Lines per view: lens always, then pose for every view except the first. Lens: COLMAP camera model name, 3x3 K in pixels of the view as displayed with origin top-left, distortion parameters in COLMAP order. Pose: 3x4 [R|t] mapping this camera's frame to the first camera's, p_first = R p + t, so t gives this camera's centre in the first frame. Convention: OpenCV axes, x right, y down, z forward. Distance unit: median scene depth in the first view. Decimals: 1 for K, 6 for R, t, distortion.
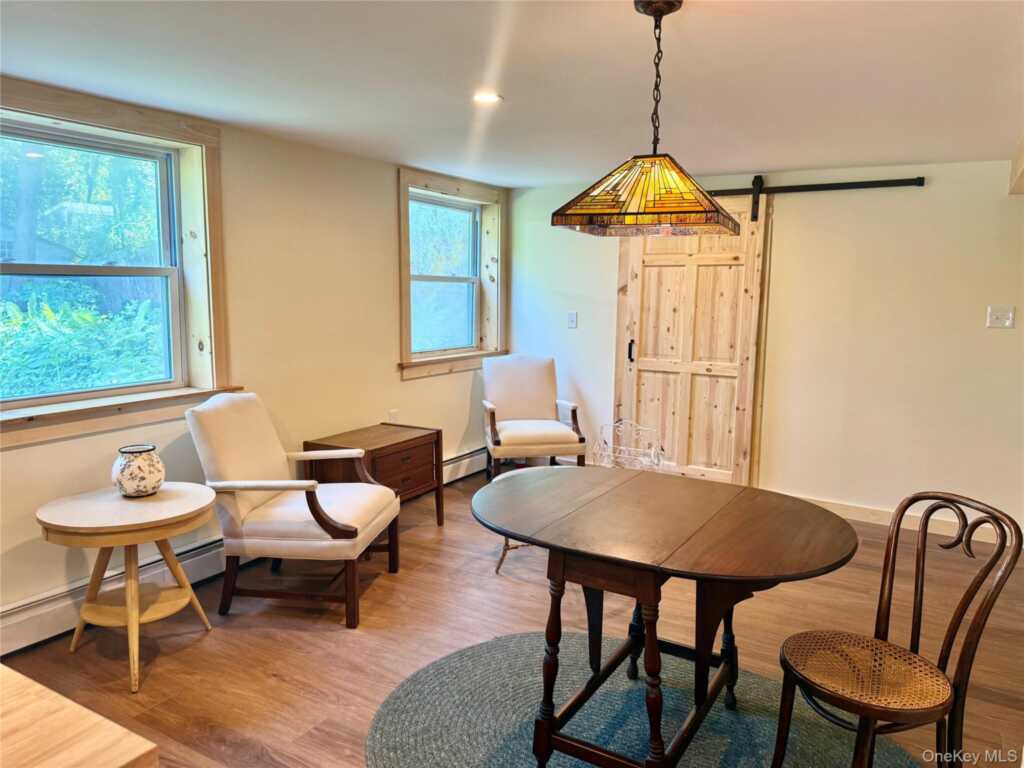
lens RADIAL K [[716.4, 0, 507.0], [0, 716.4, 388.6], [0, 0, 1]] dist [0.082352, -0.087242]
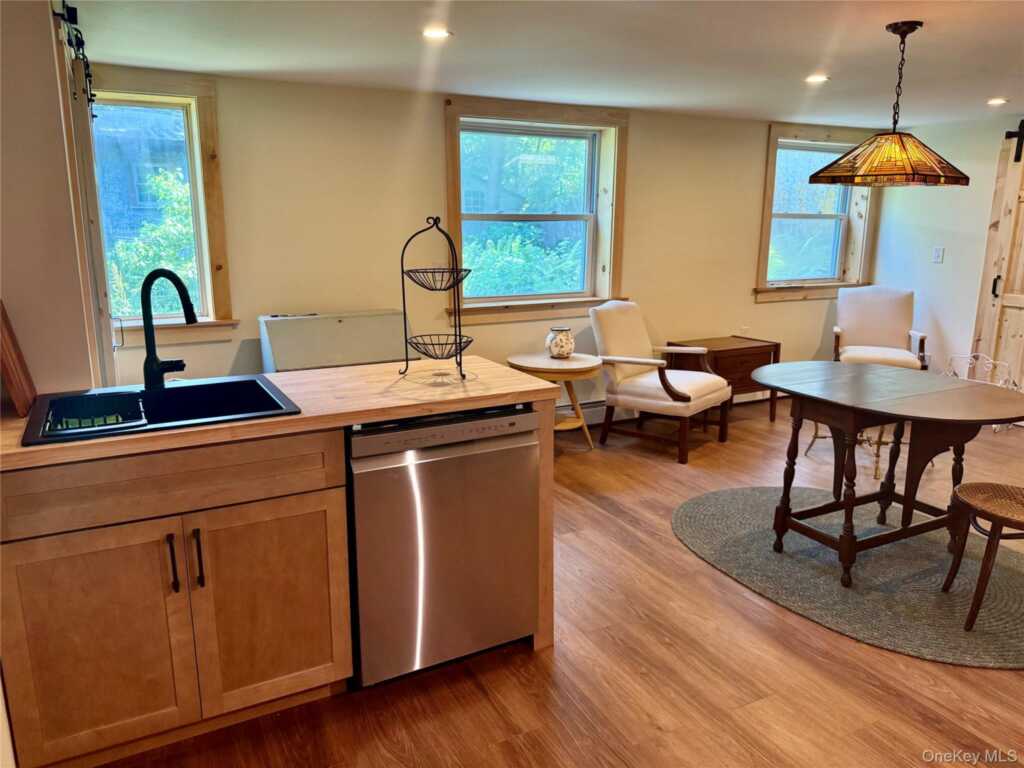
lens RADIAL K [[727.7, 0, 507.4], [0, 727.7, 387.9], [0, 0, 1]] dist [0.036383, -0.048812]
pose [[0.853479, 0.107166, -0.509989, 0.137705], [-0.066261, 0.993000, 0.097775, 0.037209], [0.516897, -0.049657, 0.854606, -0.269486]]
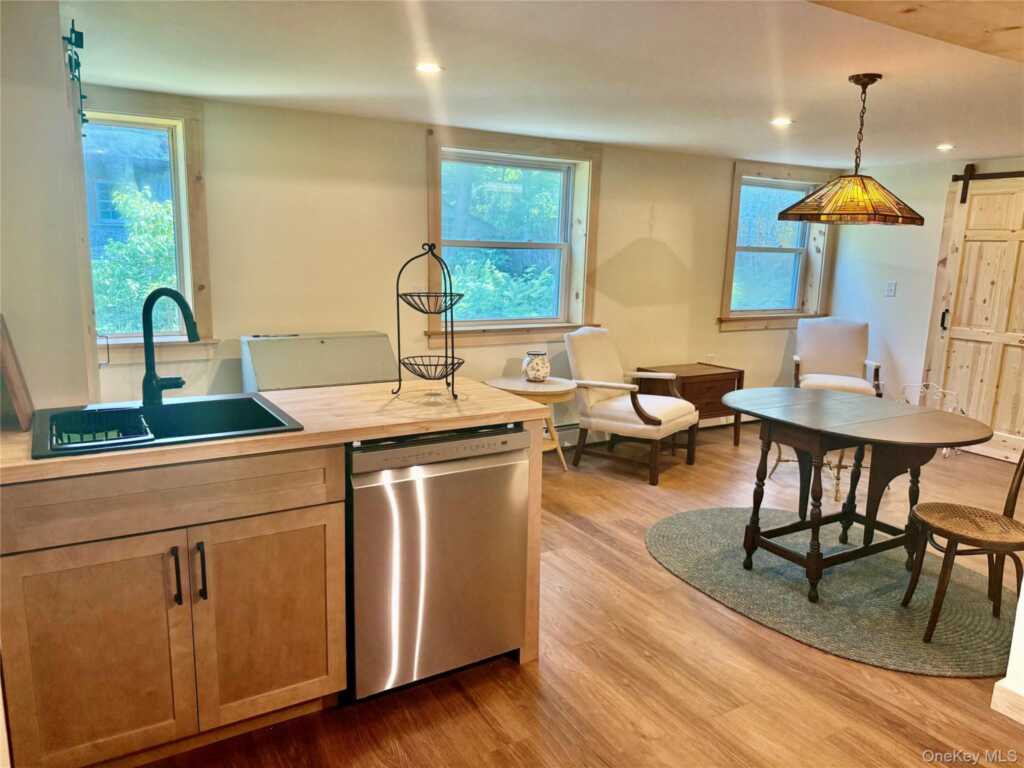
lens RADIAL K [[725.3, 0, 510.1], [0, 725.3, 389.2], [0, 0, 1]] dist [0.049220, -0.068901]
pose [[0.879995, 0.101447, -0.464023, 0.129825], [-0.082104, 0.994708, 0.061763, 0.039890], [0.467833, -0.016253, 0.883667, -0.296567]]
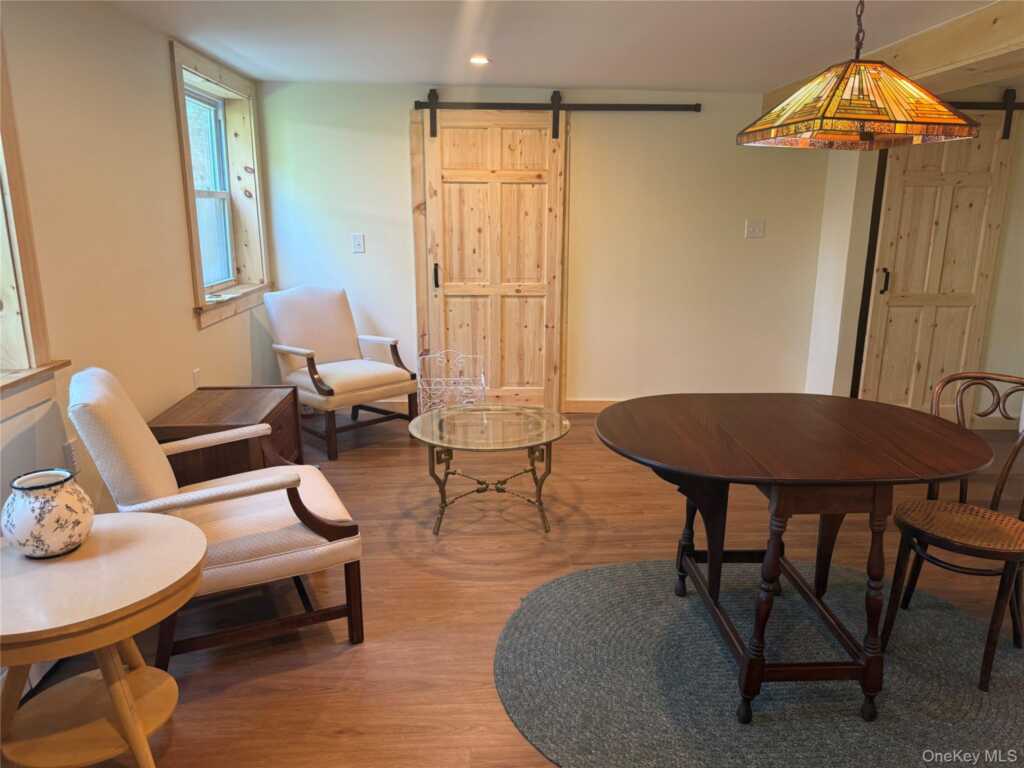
lens RADIAL K [[717.6, 0, 511.5], [0, 717.6, 394.5], [0, 0, 1]] dist [0.078176, -0.116161]
pose [[0.831074, -0.144582, 0.537040, -0.295367], [0.082333, 0.986962, 0.138300, -0.023025], [-0.550034, -0.070722, 0.832143, 0.167295]]
